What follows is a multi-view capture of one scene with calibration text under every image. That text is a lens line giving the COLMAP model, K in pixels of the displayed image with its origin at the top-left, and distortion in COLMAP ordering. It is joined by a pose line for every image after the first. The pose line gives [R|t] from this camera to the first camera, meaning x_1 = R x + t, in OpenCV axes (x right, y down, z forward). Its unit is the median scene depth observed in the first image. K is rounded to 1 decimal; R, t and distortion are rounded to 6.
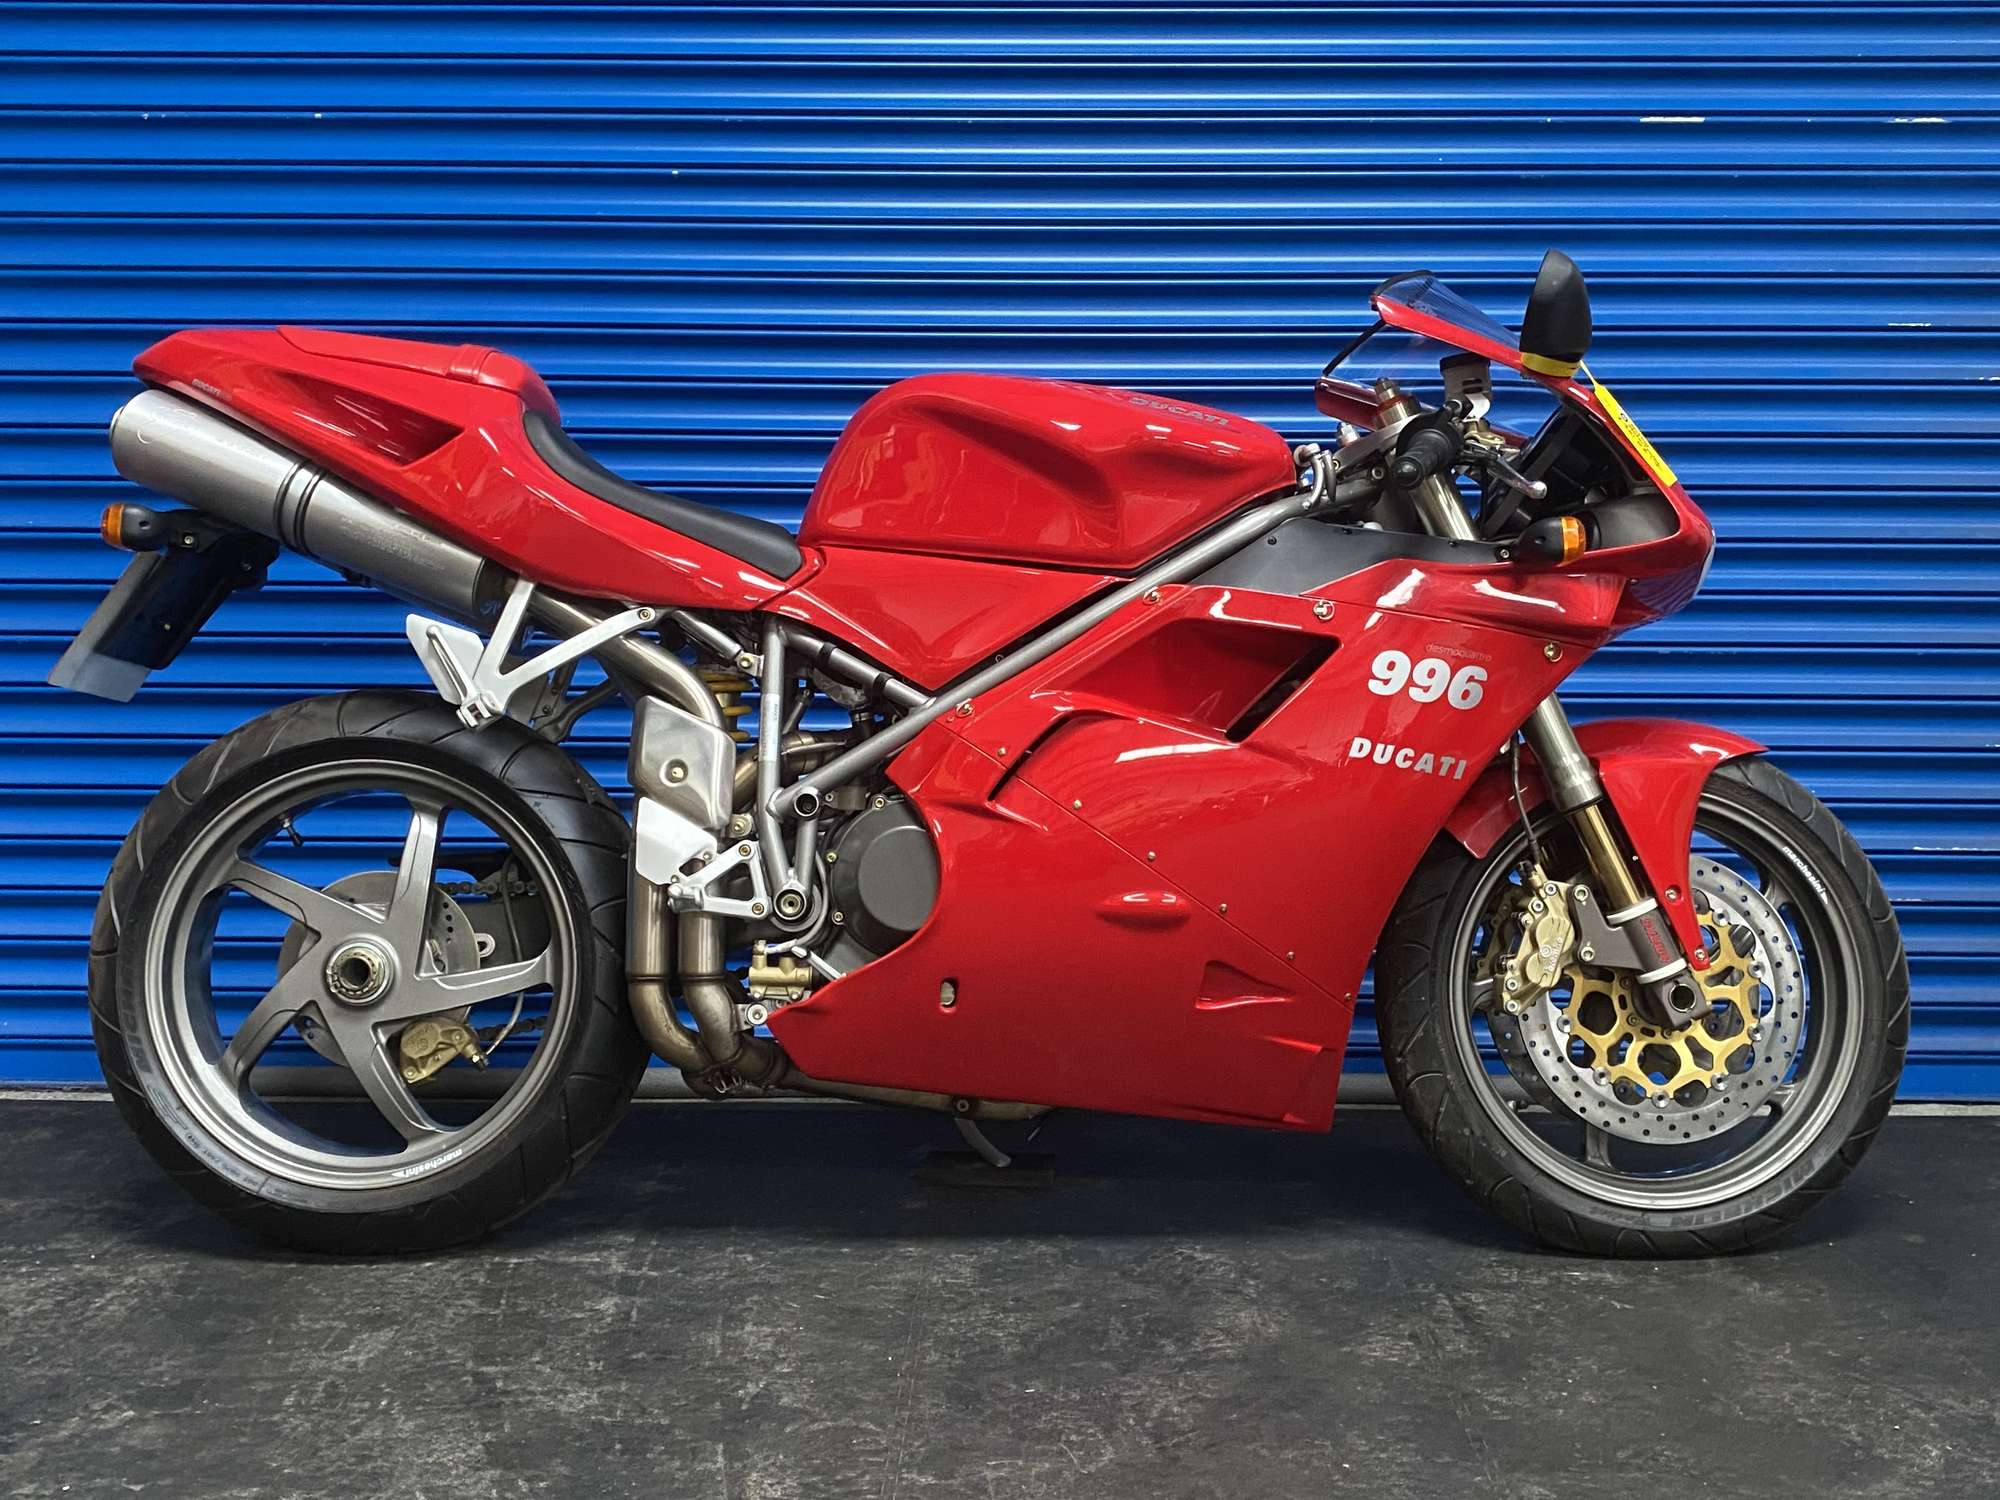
lens RADIAL K [[2174.8, 0, 1005.9], [0, 2174.8, 735.7], [0, 0, 1]] dist [0.086667, -0.245193]
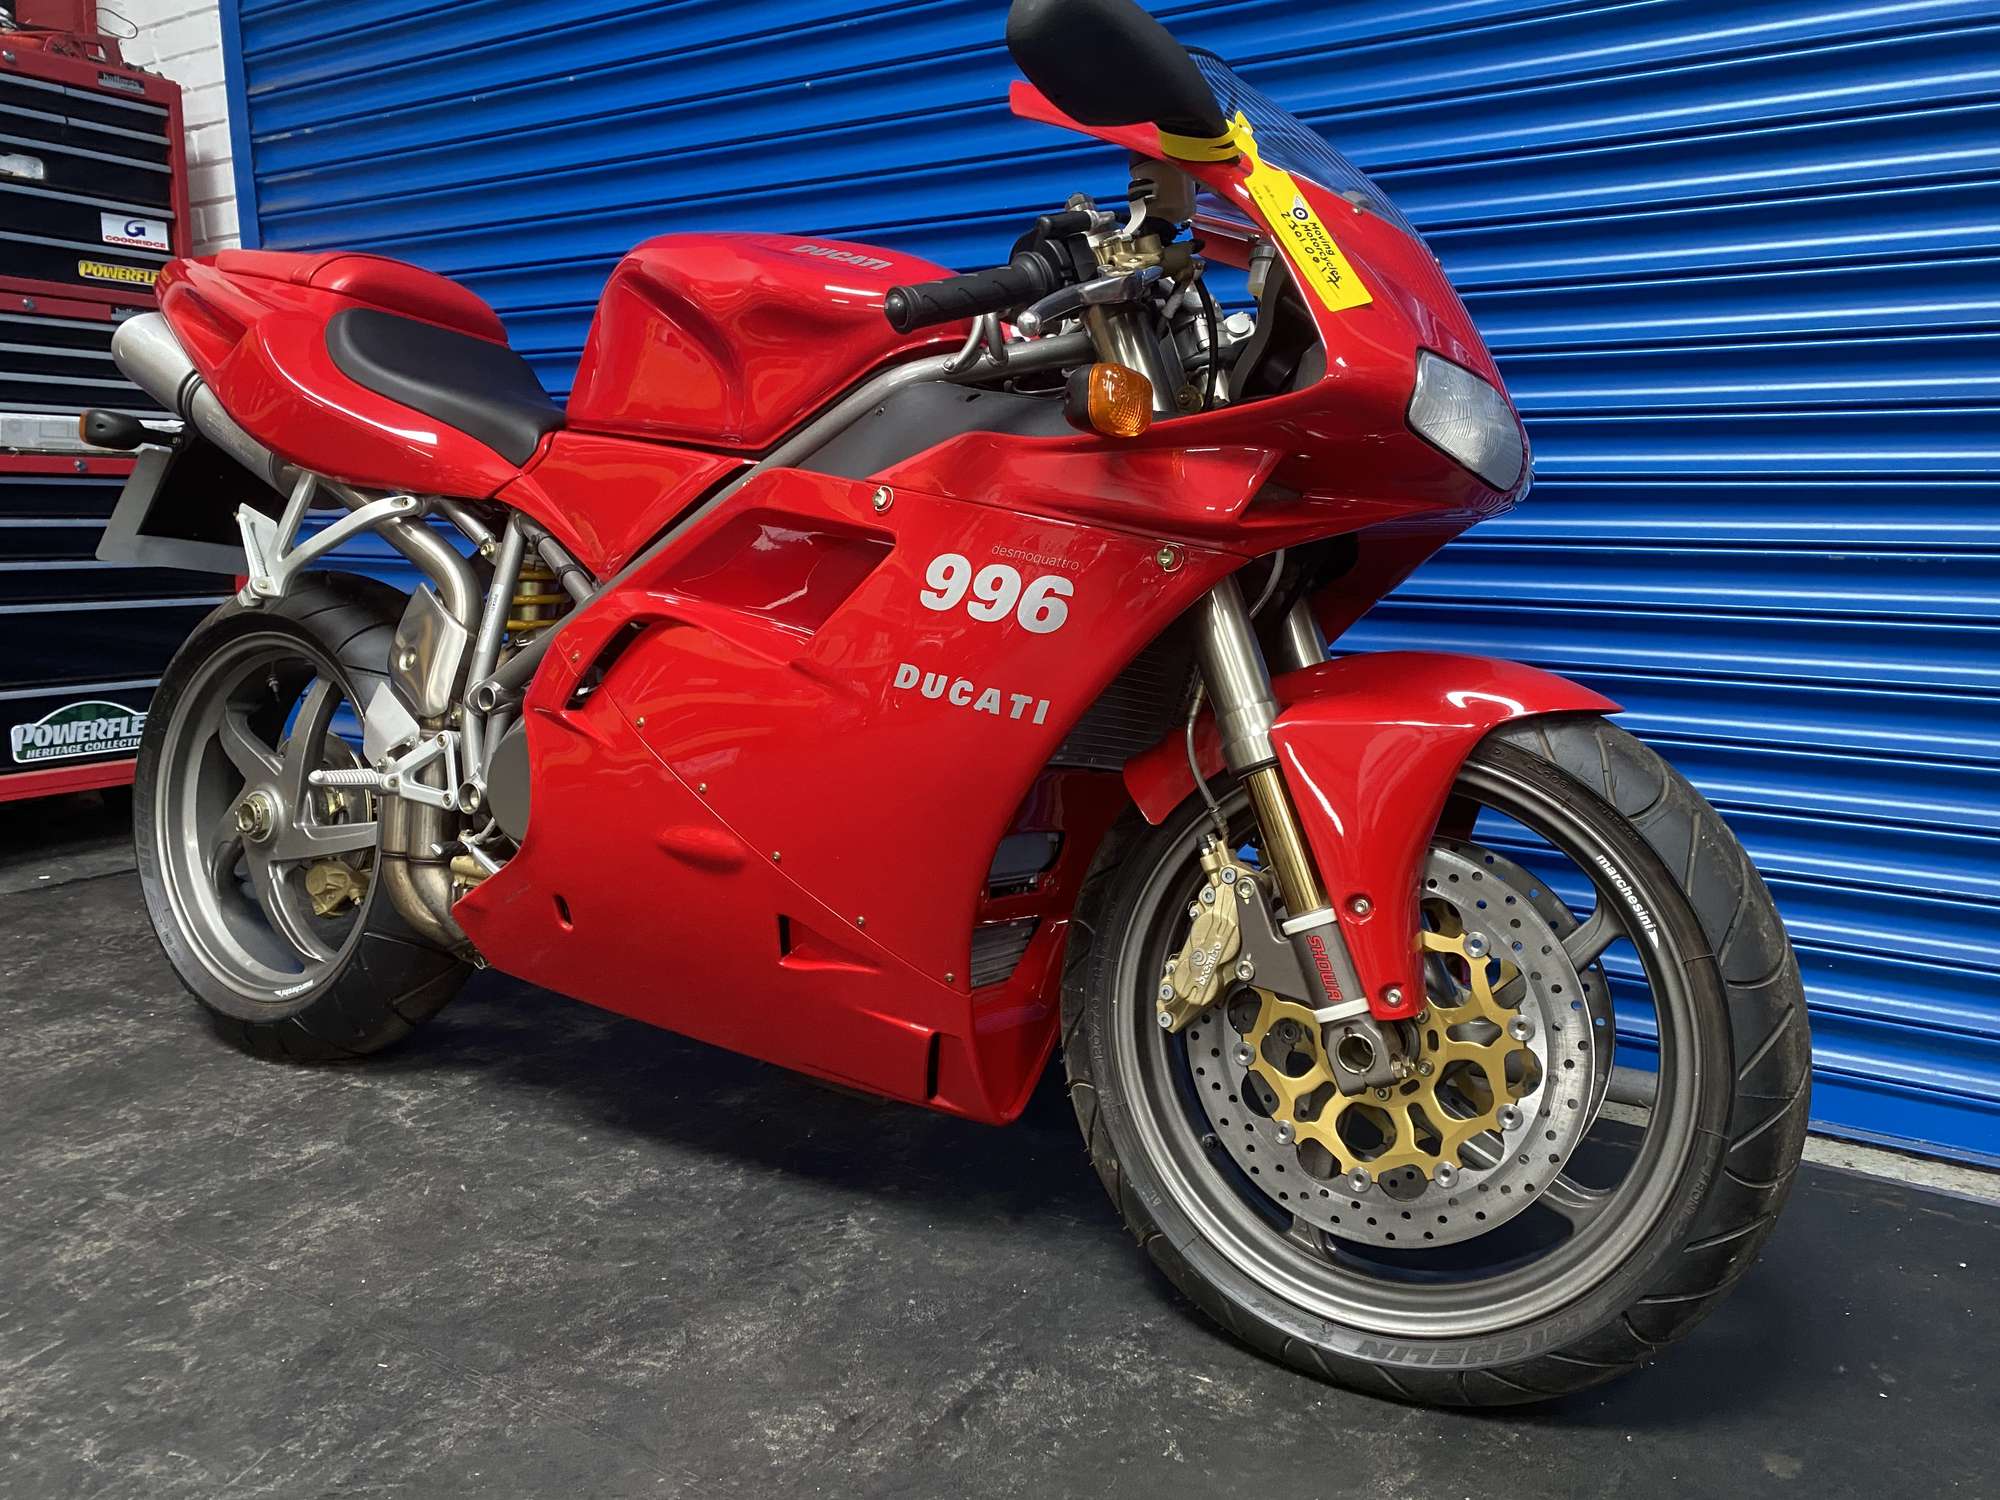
lens RADIAL K [[1572.3, 0, 984.3], [0, 1572.3, 721.7], [0, 0, 1]] dist [0.004691, -0.002254]
pose [[0.843882, 0.076494, -0.531047, 0.485430], [-0.032822, 0.995291, 0.091210, -0.030633], [0.535523, -0.059540, 0.842419, 0.530606]]
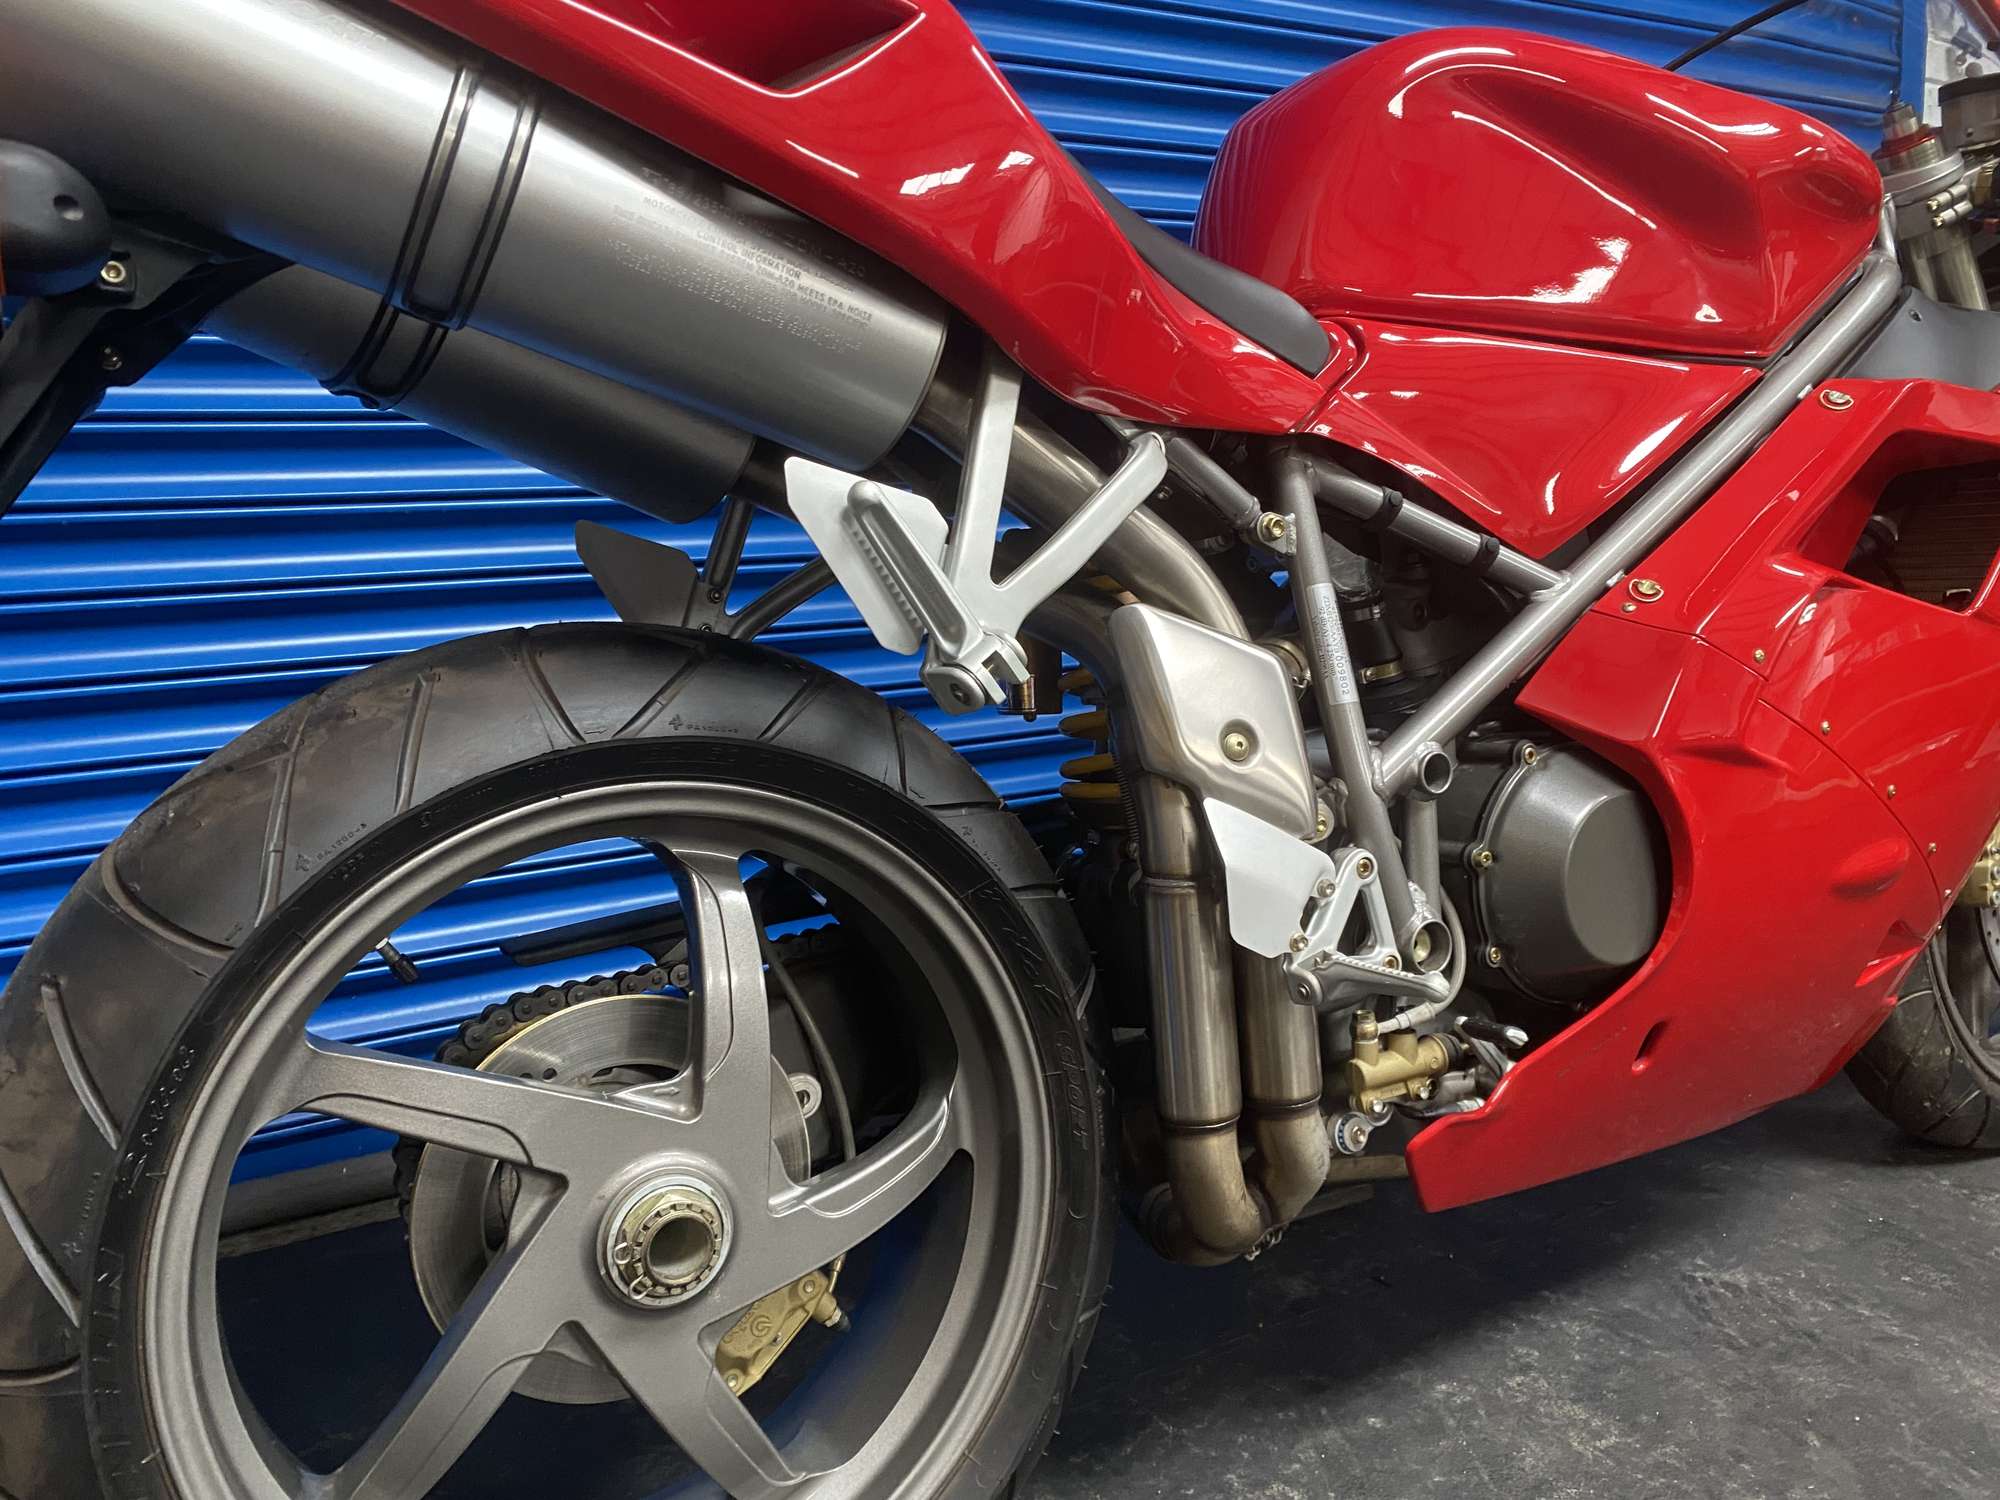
lens RADIAL K [[1551.4, 0, 989.8], [0, 1551.4, 748.1], [0, 0, 1]] dist [-0.040916, 0.037590]
pose [[0.866193, -0.119889, 0.485116, -0.400579], [0.055655, 0.987899, 0.144769, -0.041628], [-0.496601, -0.098399, 0.862383, 0.721927]]
